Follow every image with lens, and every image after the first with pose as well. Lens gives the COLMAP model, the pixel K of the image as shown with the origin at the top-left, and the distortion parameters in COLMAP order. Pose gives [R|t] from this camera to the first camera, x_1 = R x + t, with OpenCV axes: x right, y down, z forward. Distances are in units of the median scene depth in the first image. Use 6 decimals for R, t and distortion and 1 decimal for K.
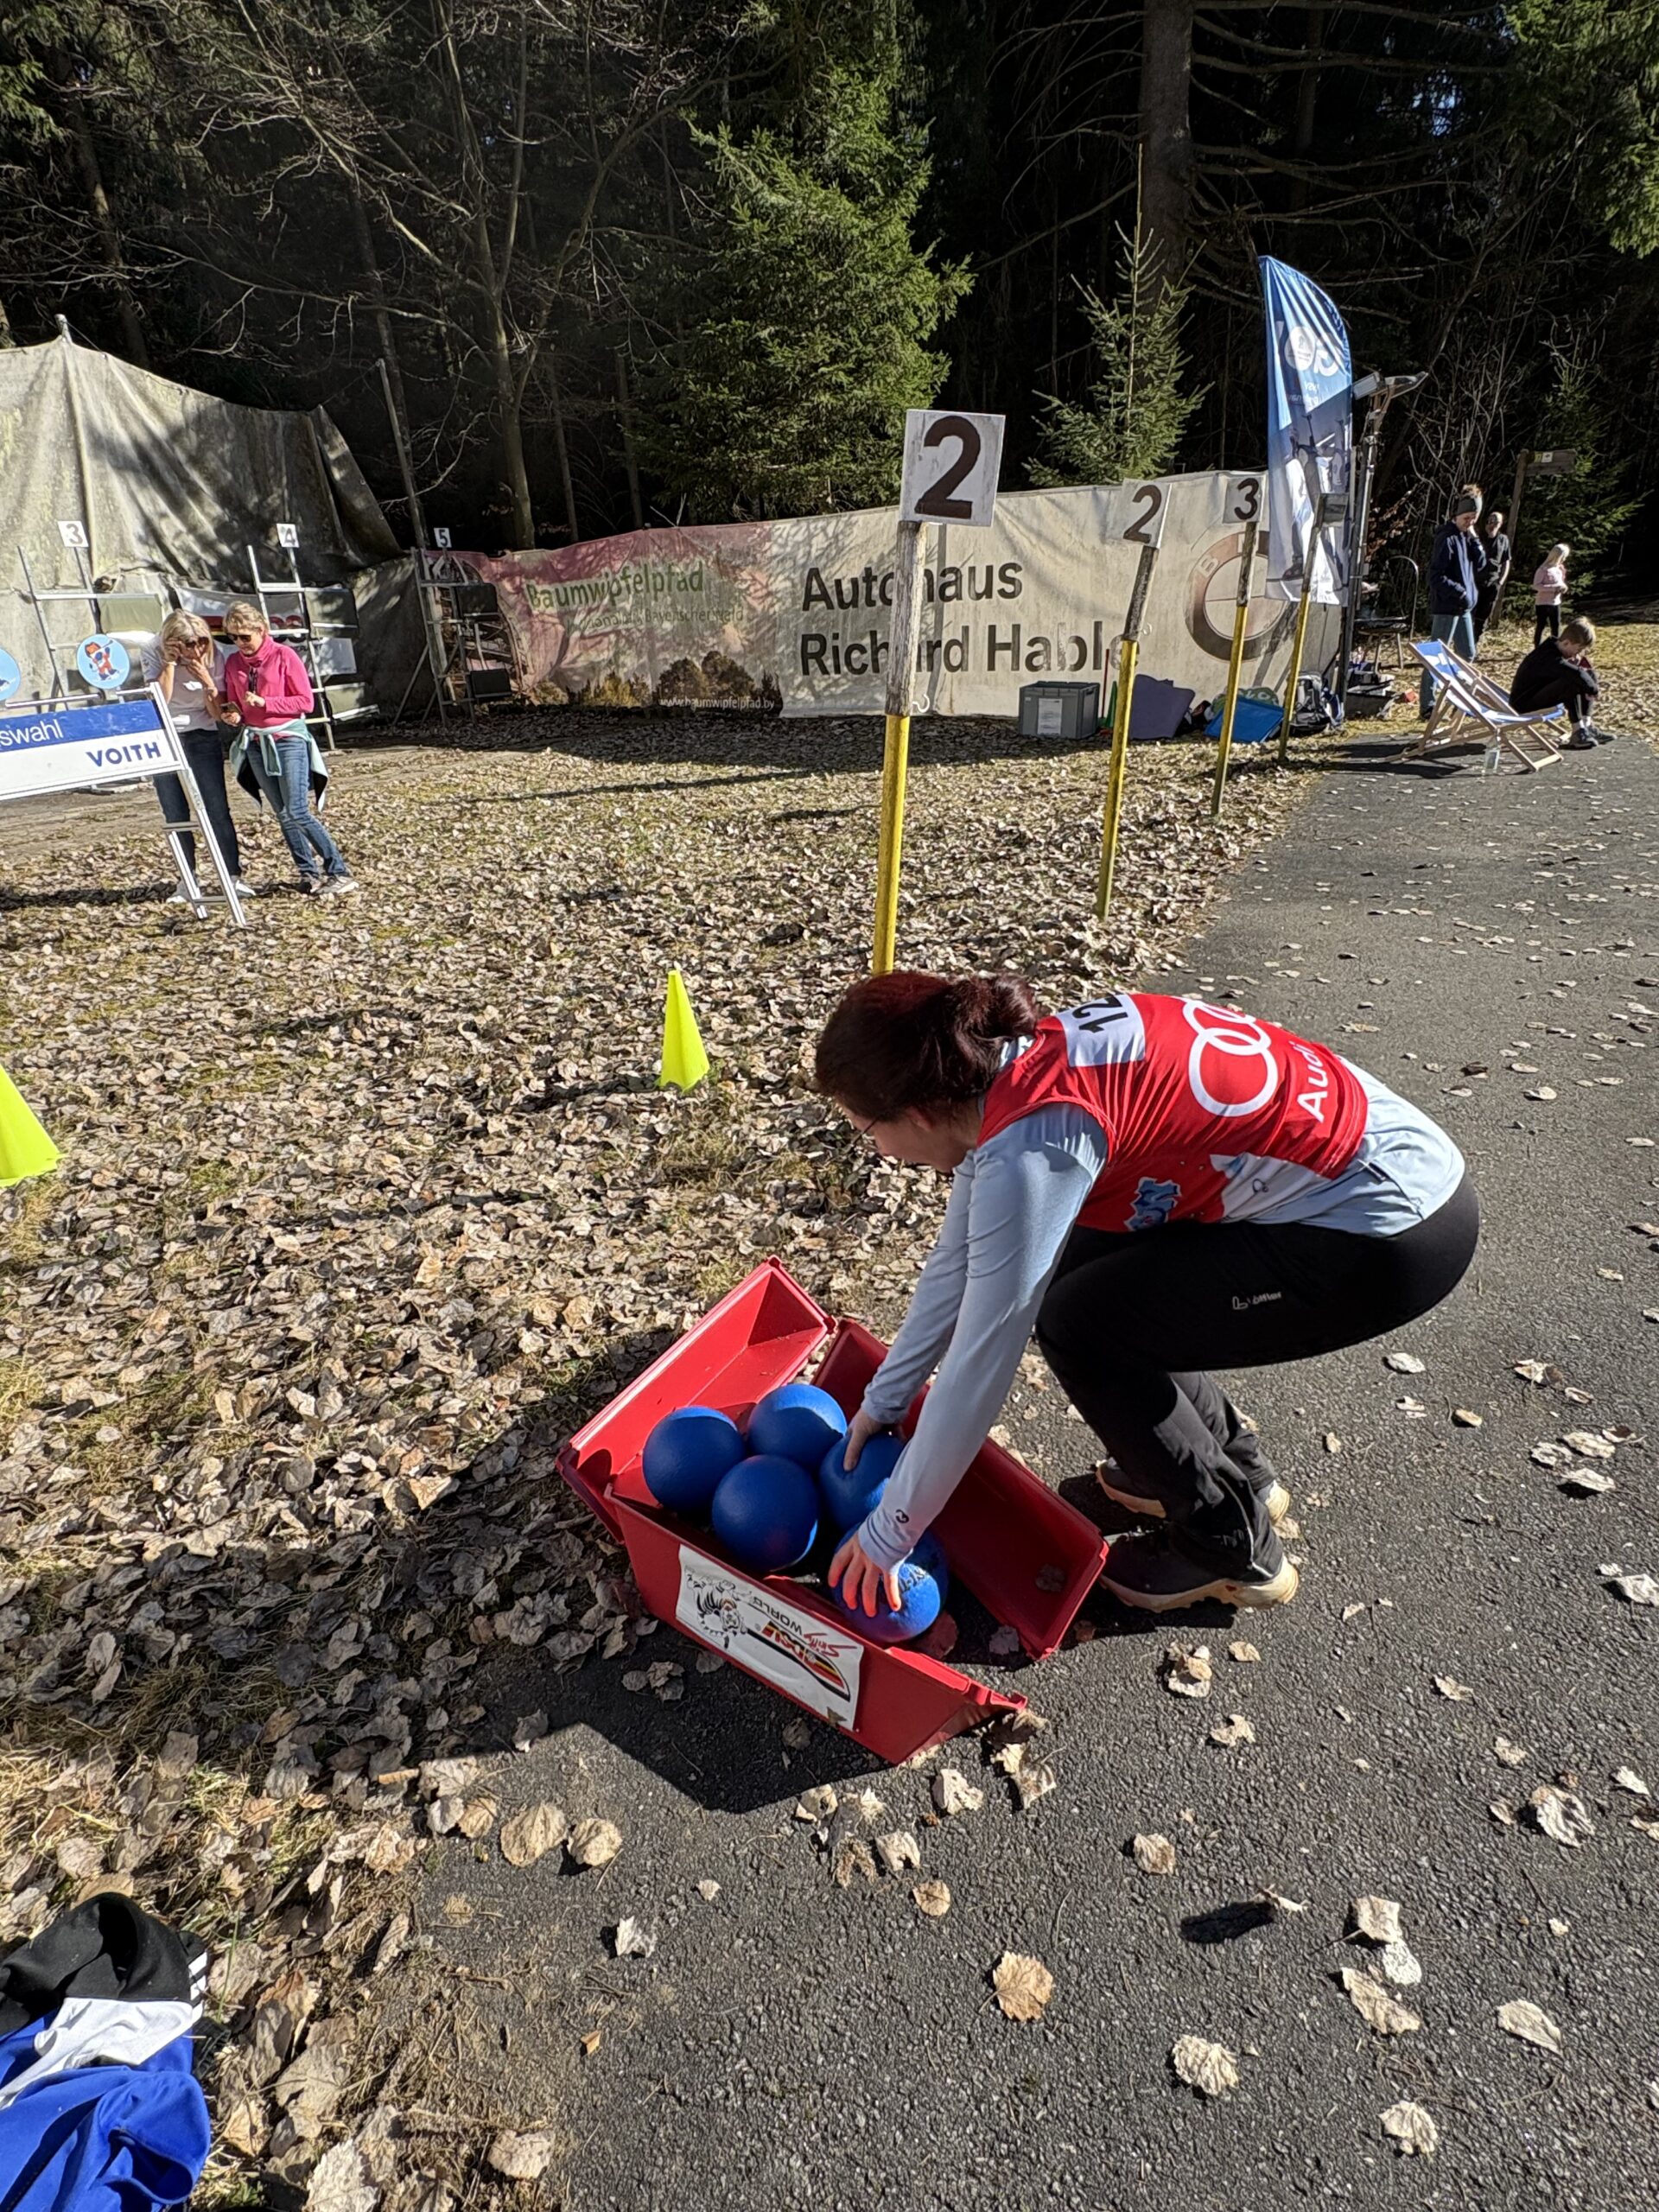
lens RADIAL K [[1120.9, 0, 829.5], [0, 1120.9, 1106.0], [0, 0, 1]] dist [-0.008495, 0.004921]
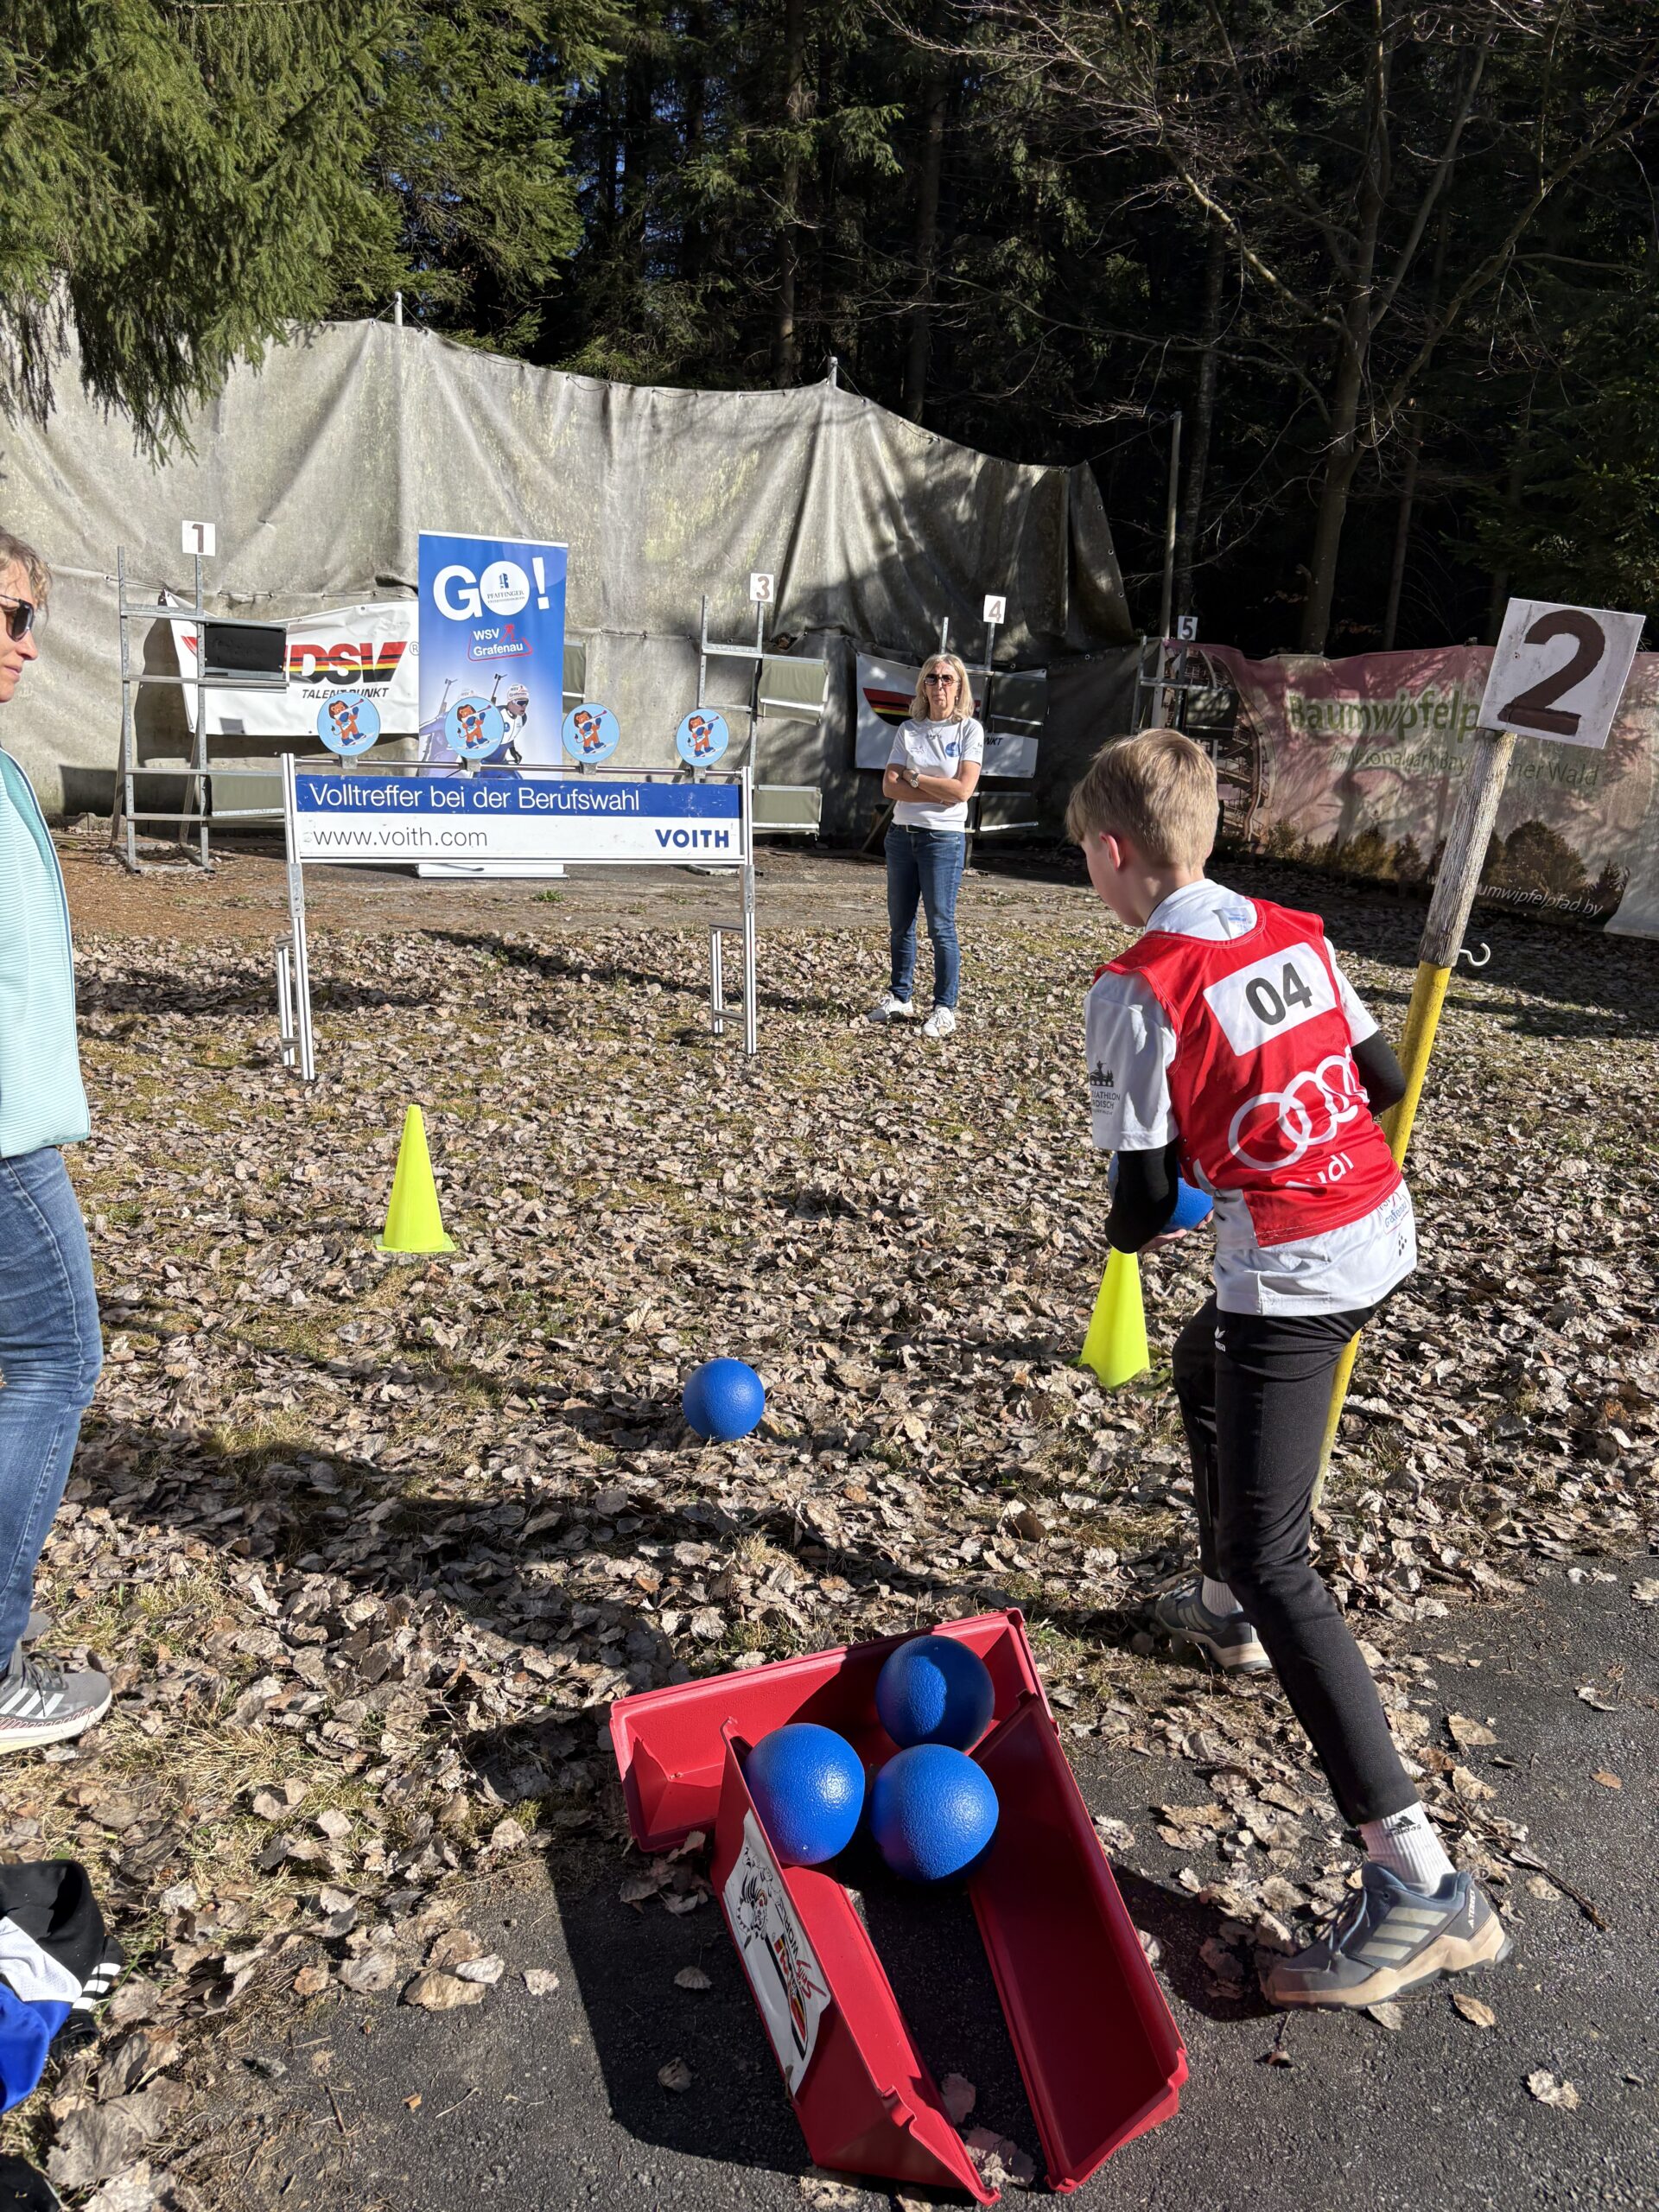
lens RADIAL K [[1696.6, 0, 829.5], [0, 1696.6, 1106.0], [0, 0, 1]] dist [0.064289, -0.074751]
pose [[0.852979, 0.226875, -0.470058, 0.136289], [-0.311691, 0.943786, -0.110081, -0.003439], [0.418659, 0.240409, 0.875744, -0.072445]]
